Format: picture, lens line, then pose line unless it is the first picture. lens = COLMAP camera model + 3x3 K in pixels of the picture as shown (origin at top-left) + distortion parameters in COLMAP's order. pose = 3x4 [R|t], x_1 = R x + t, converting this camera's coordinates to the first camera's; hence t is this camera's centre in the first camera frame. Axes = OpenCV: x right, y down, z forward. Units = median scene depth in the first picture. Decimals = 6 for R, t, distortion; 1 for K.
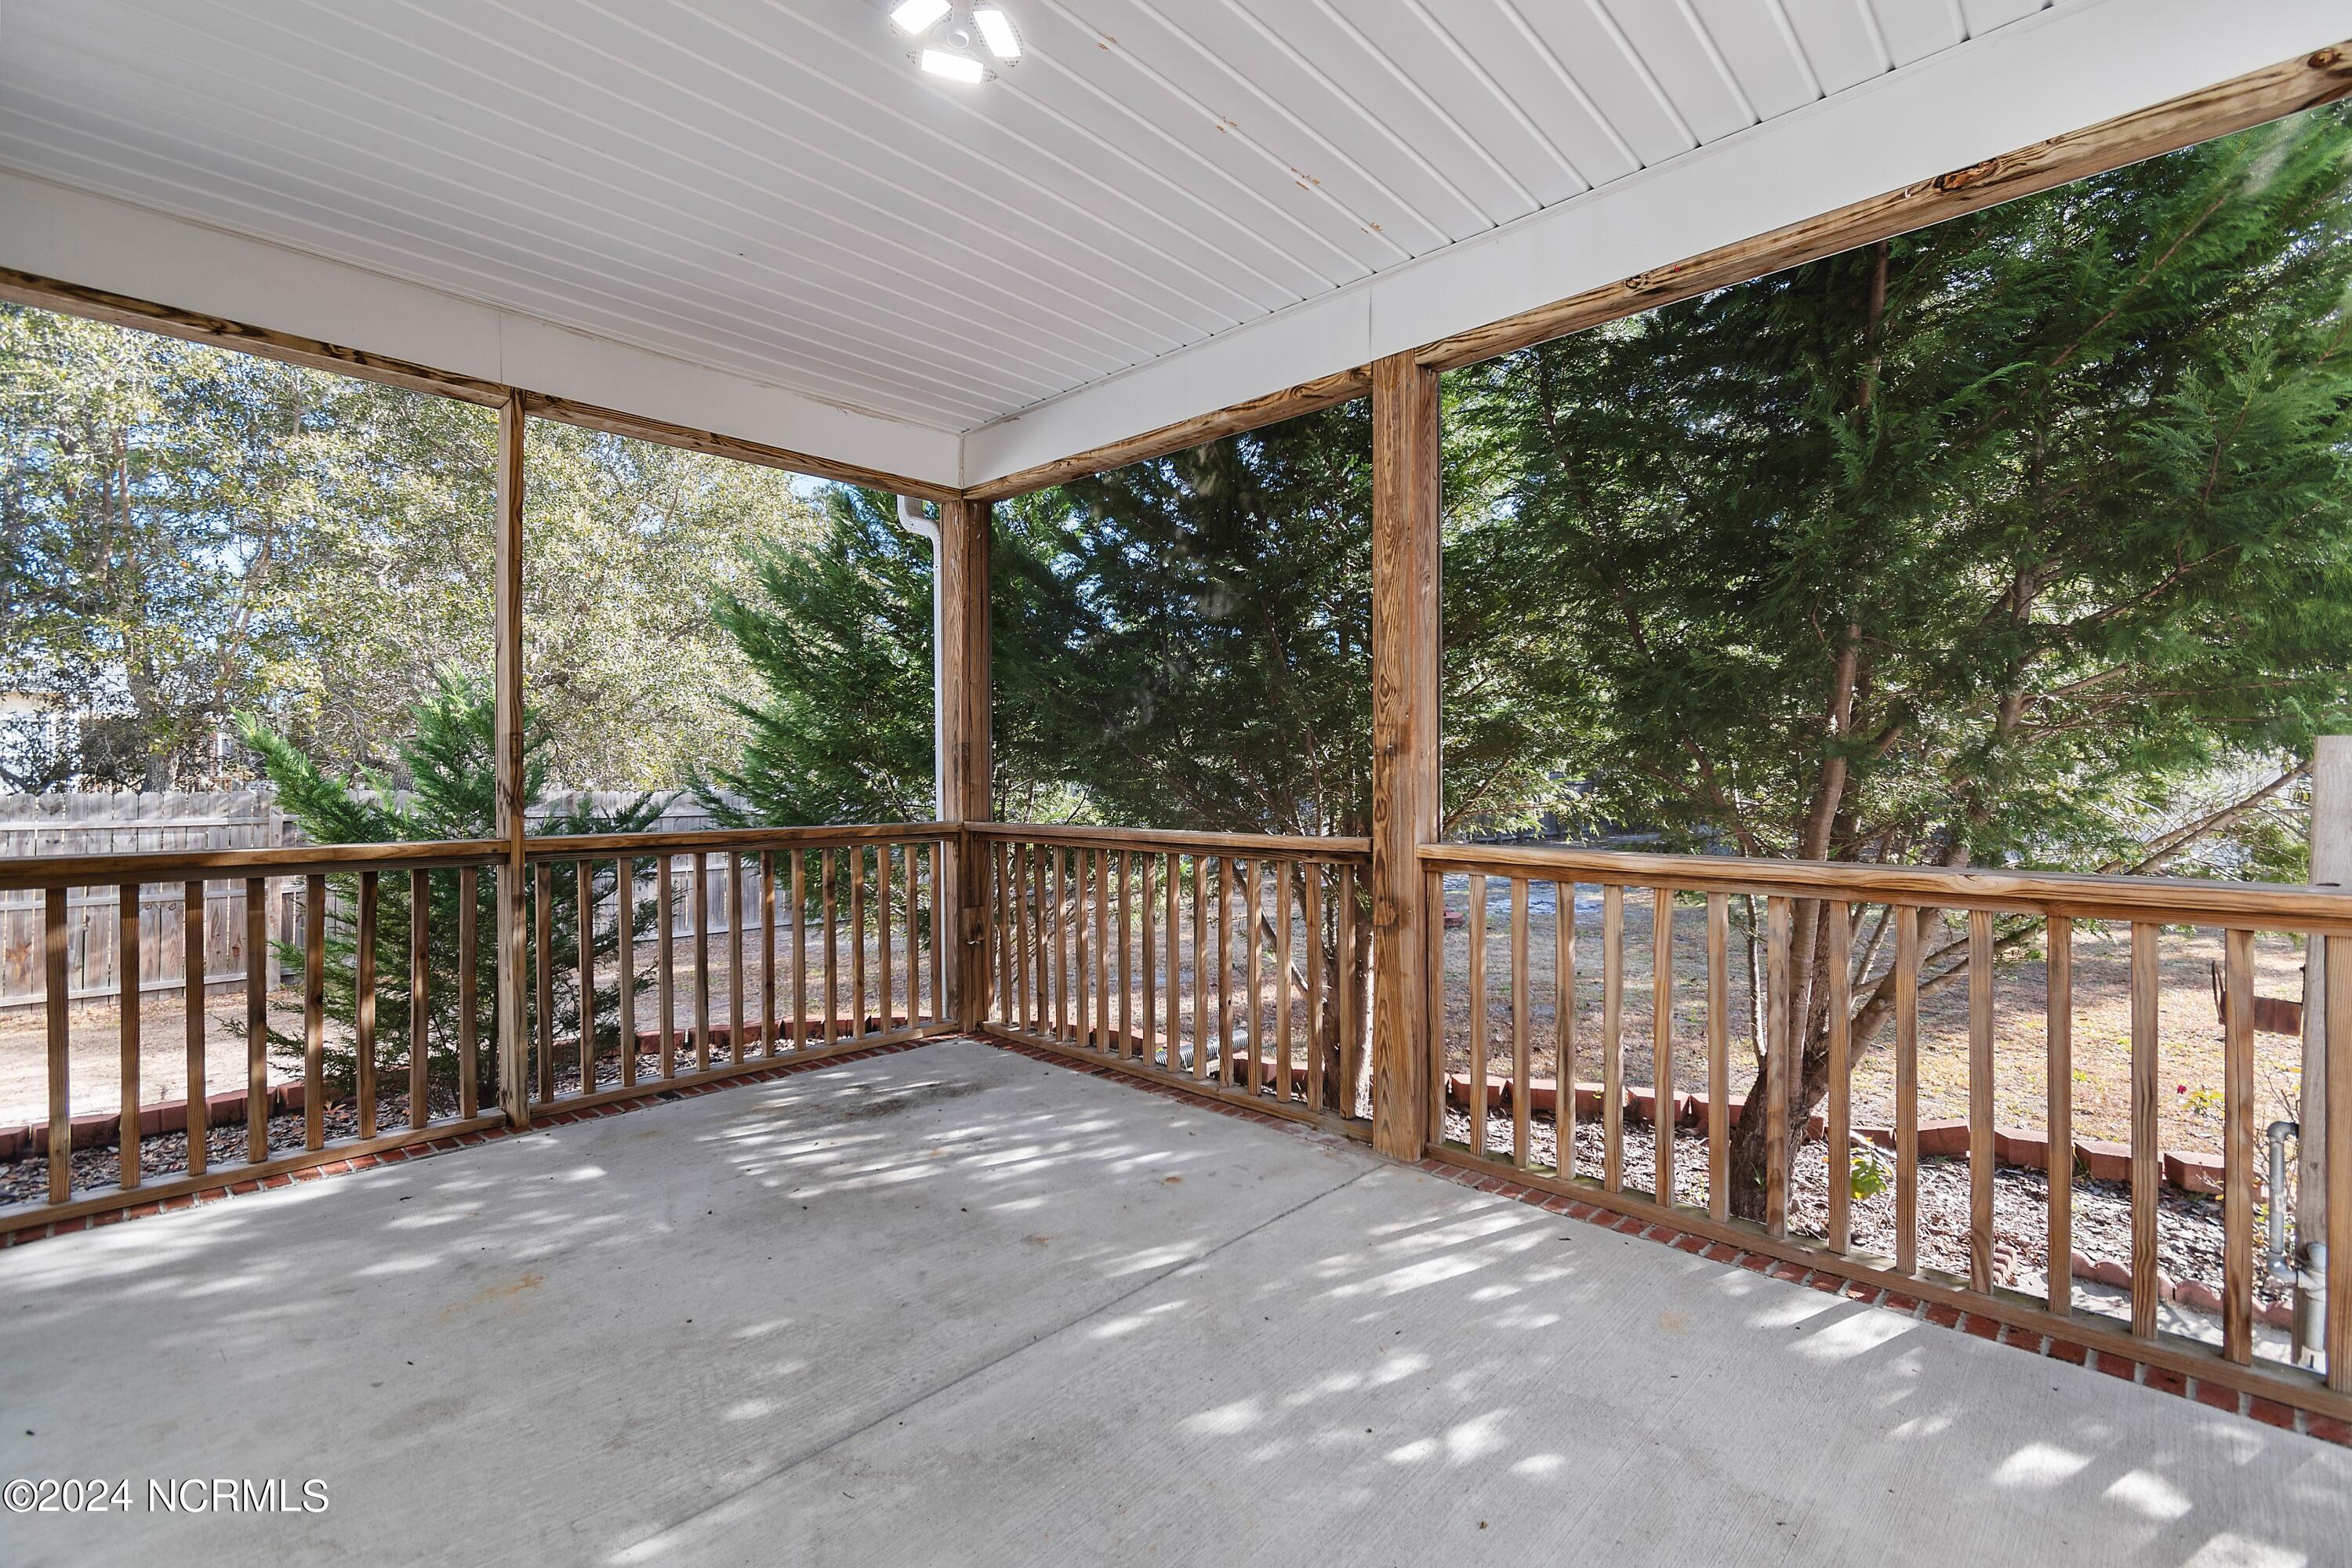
lens RADIAL K [[1043.0, 0, 1176.0], [0, 1043.0, 784.0], [0, 0, 1]] dist [0.000696, -0.000363]
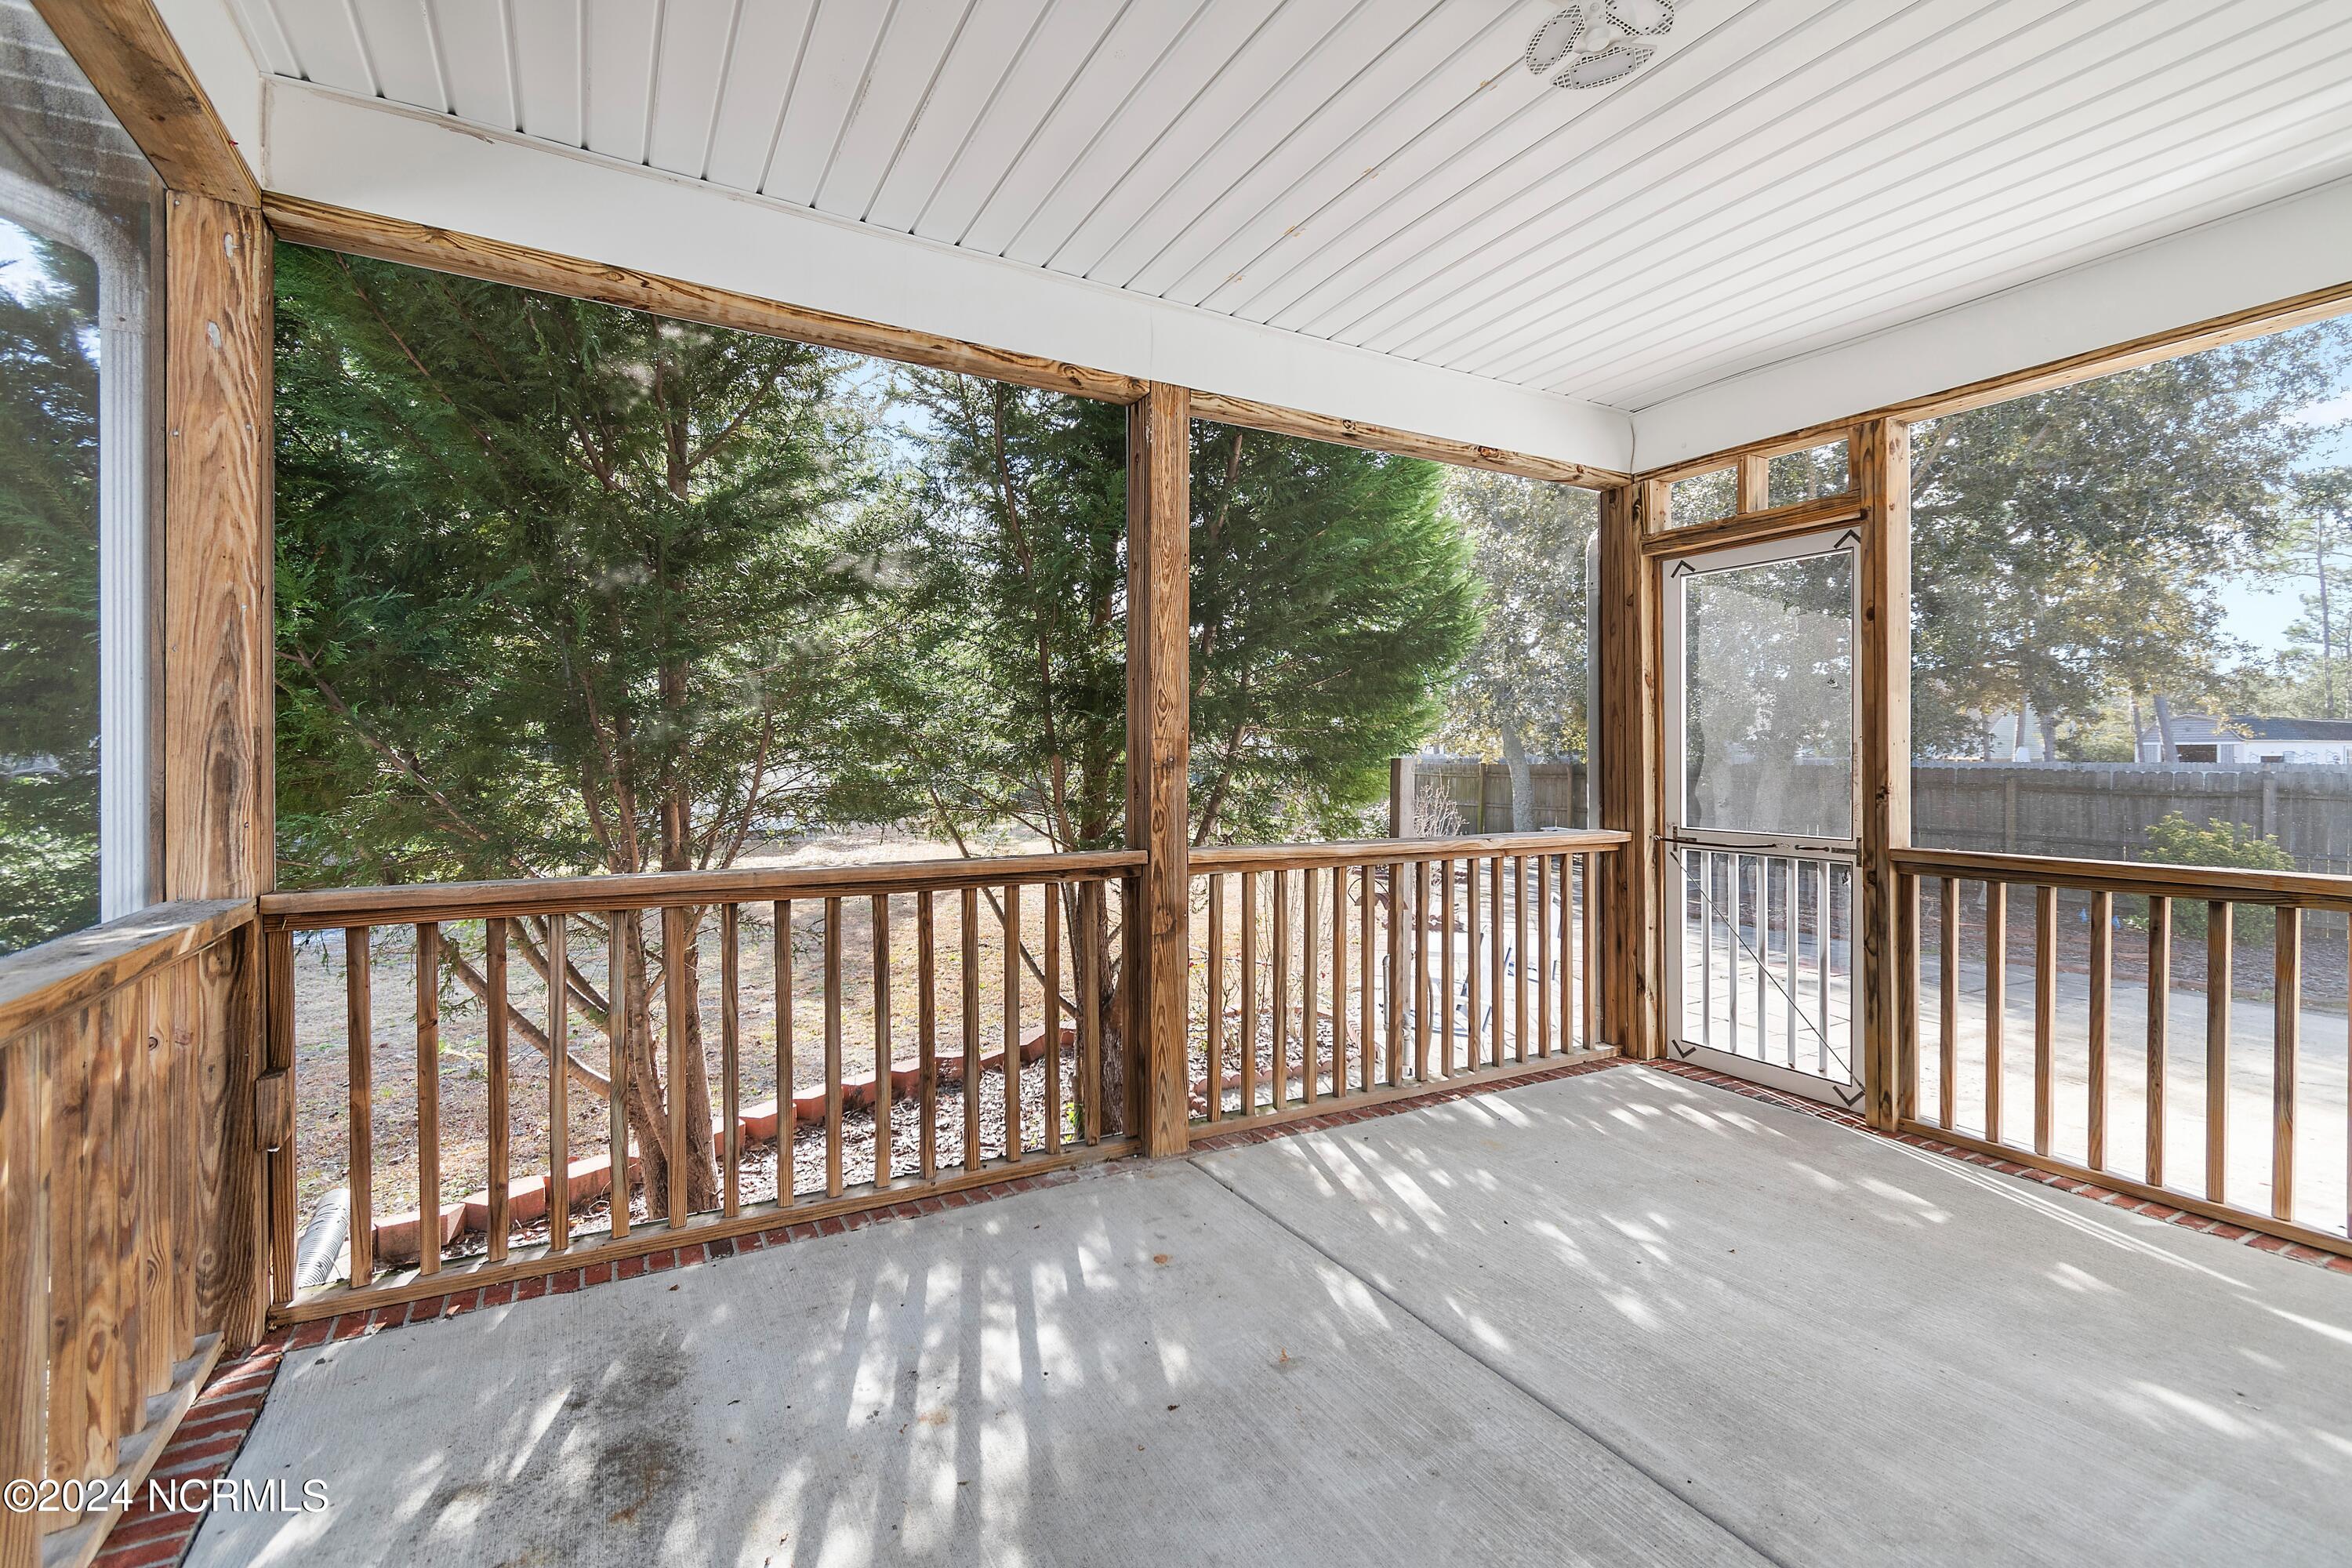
lens RADIAL K [[1023.8, 0, 1180.2], [0, 1023.8, 773.5], [0, 0, 1]] dist [-0.000325, -0.000221]
pose [[0.296633, -0.004604, 0.954980, -0.767936], [0.008918, 0.999958, 0.002051, -0.024251], [-0.954950, 0.007908, 0.296662, 0.690636]]
